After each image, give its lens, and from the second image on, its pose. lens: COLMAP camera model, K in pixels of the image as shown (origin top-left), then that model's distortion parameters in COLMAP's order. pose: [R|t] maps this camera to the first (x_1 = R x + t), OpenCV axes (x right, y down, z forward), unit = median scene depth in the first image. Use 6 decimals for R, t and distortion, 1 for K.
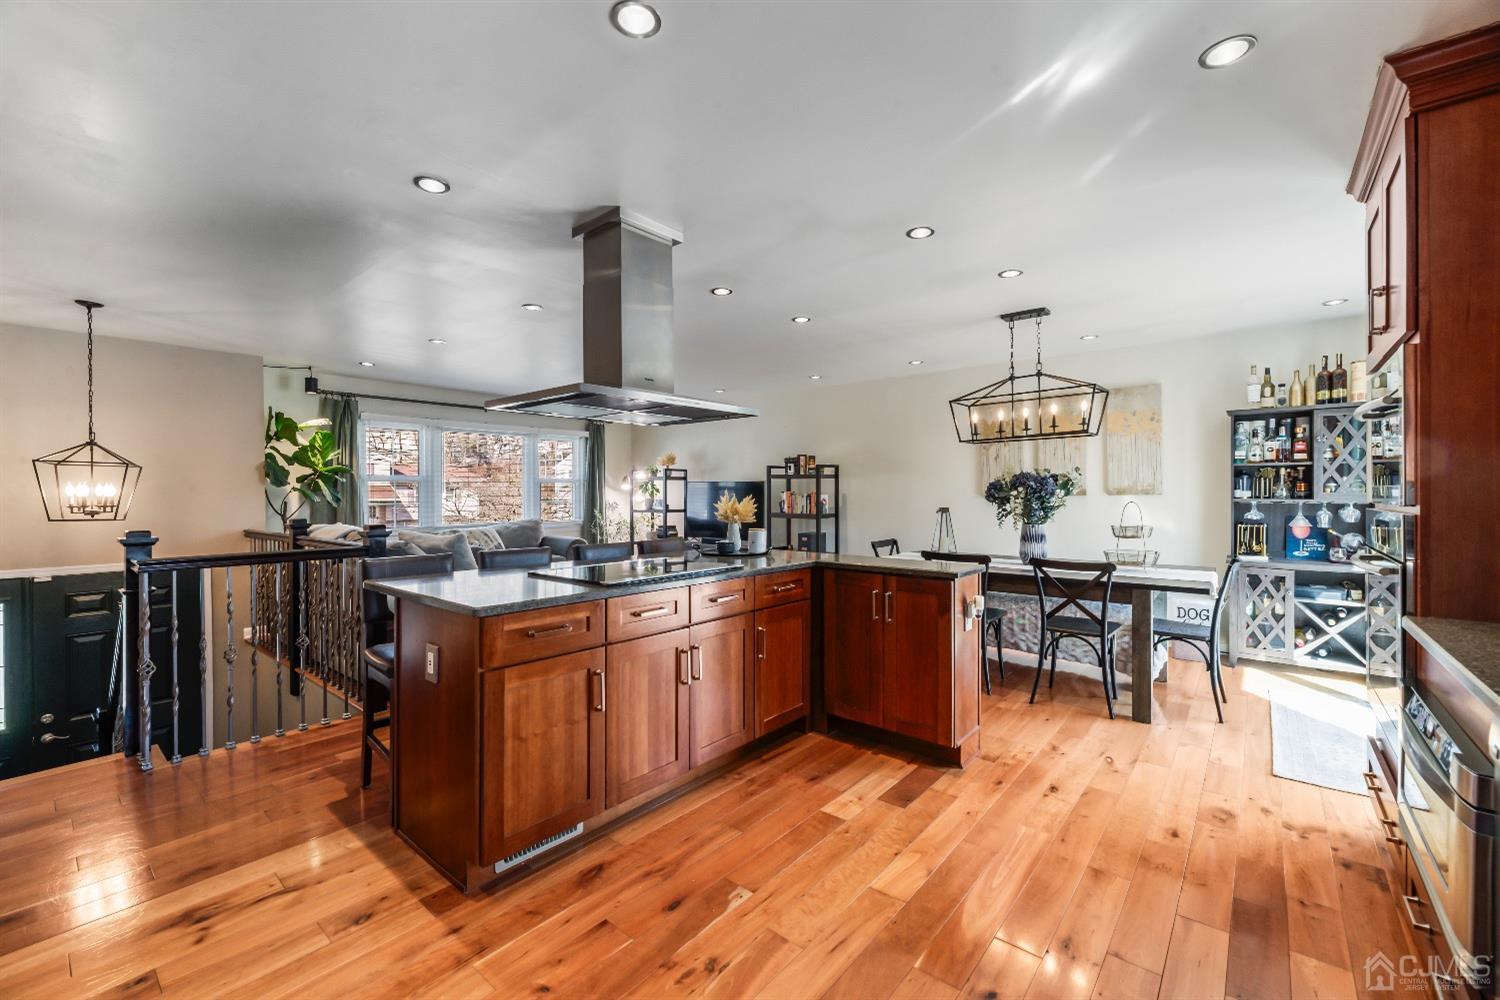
lens RADIAL K [[617.7, 0, 743.2], [0, 617.7, 493.9], [0, 0, 1]] dist [0.003158, 0.000080]
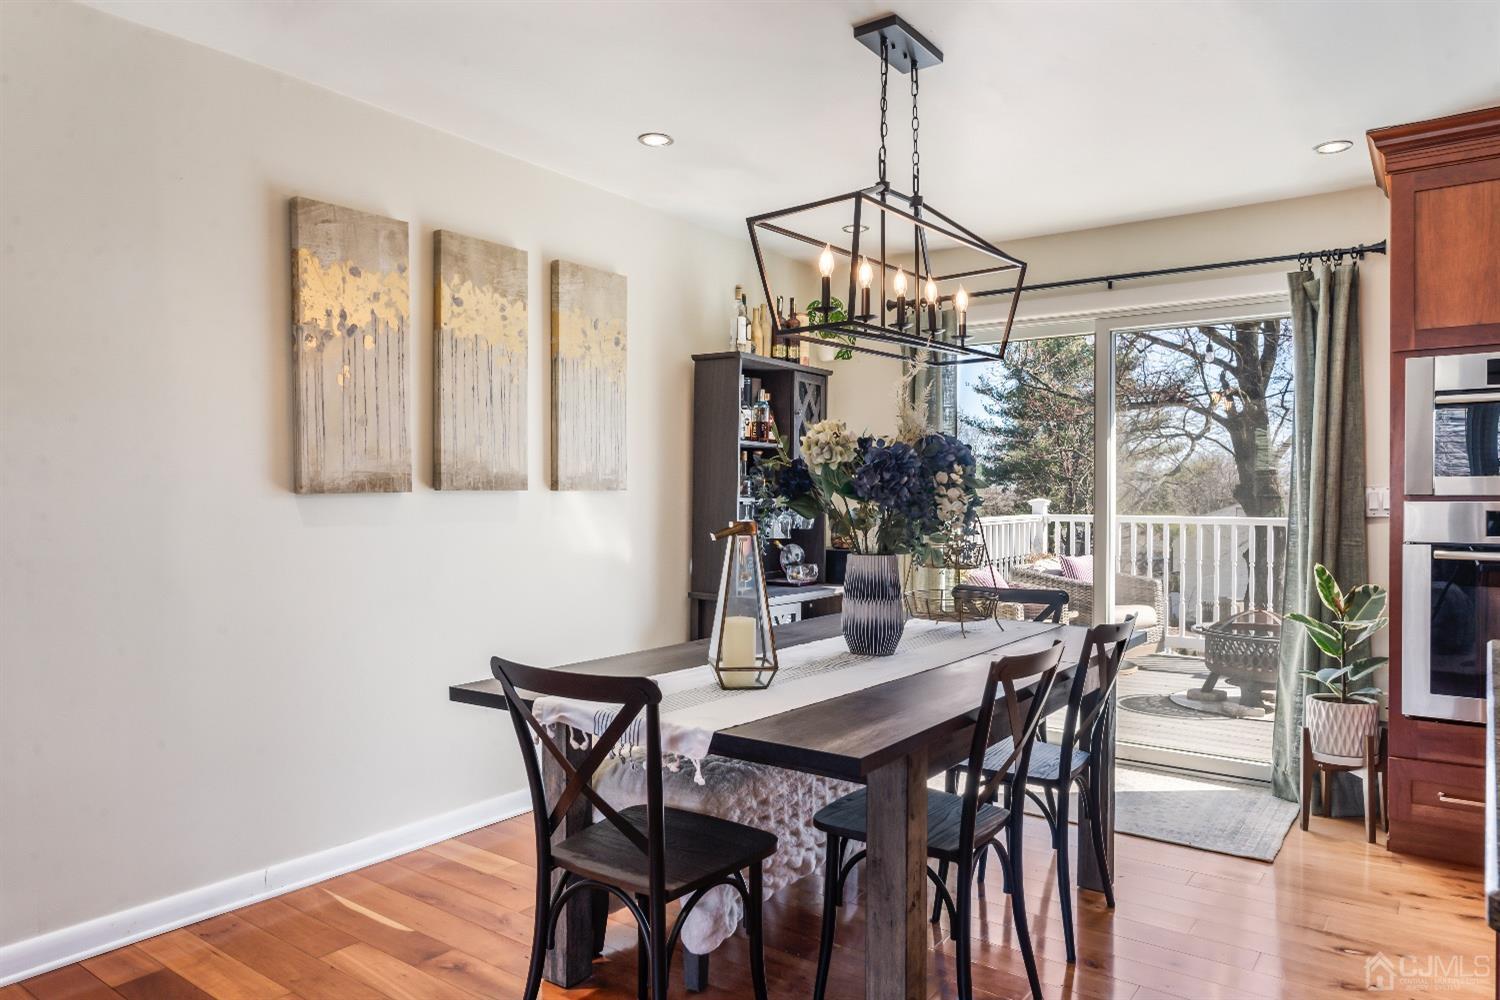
lens RADIAL K [[985.0, 0, 742.6], [0, 985.0, 504.5], [0, 0, 1]] dist [0.009506, 0.003376]
pose [[-0.070443, -0.001743, 0.997514, -0.294828], [0.005757, 0.999981, 0.002154, 0.021202], [-0.997499, 0.005895, -0.070432, 1.785787]]
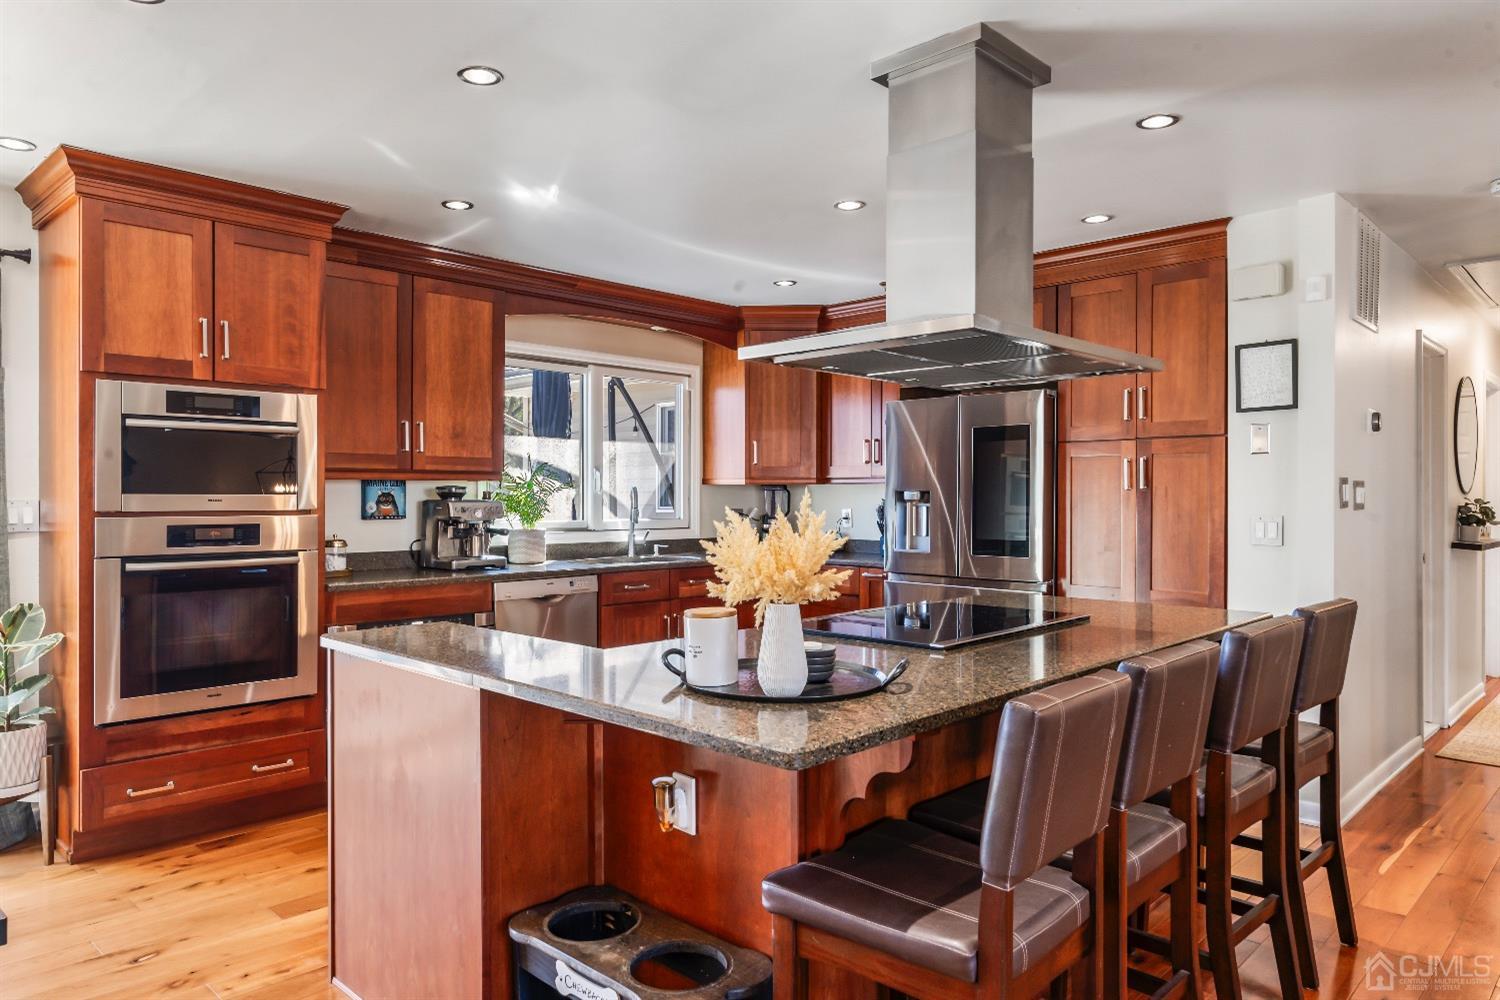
lens RADIAL K [[985.0, 0, 746.6], [0, 985.0, 500.6], [0, 0, 1]] dist [0.009506, 0.003376]
pose [[-0.997688, 0.002035, 0.067927, -0.039218], [0.002579, 0.999965, 0.007924, -0.005417], [-0.067908, 0.008081, -0.997659, 2.088479]]
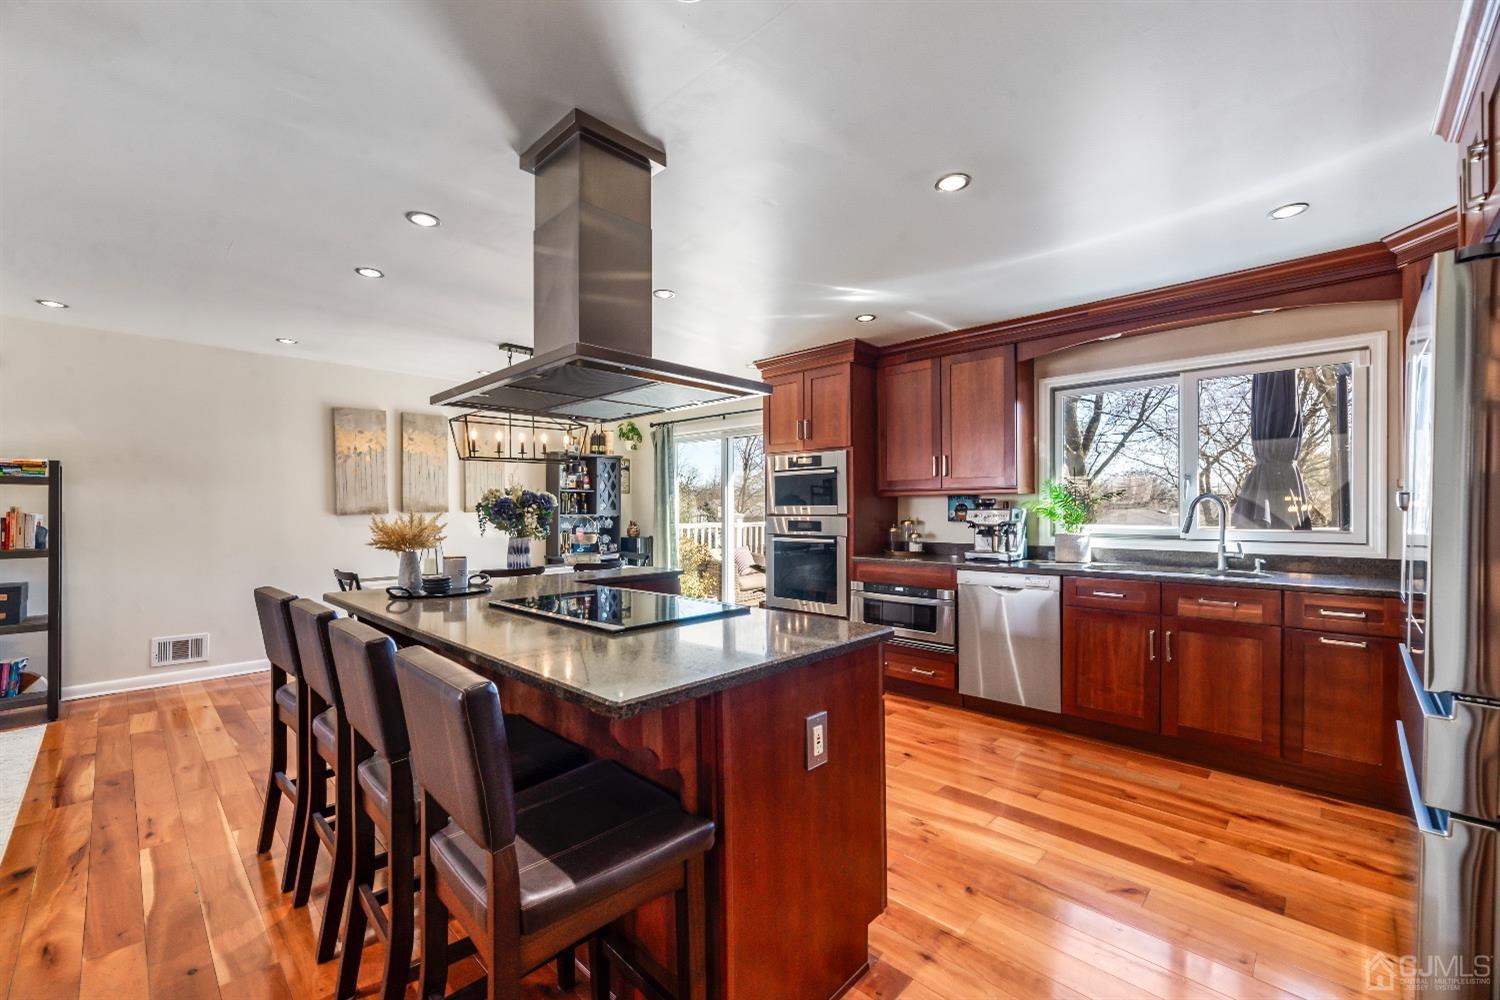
lens RADIAL K [[617.7, 0, 745.7], [0, 617.7, 509.9], [0, 0, 1]] dist [0.003158, 0.000080]
pose [[0.070753, 0.001565, 0.997493, -0.964569], [0.009286, 0.999954, -0.002228, 0.007729], [-0.997451, 0.009420, 0.070735, 0.805820]]
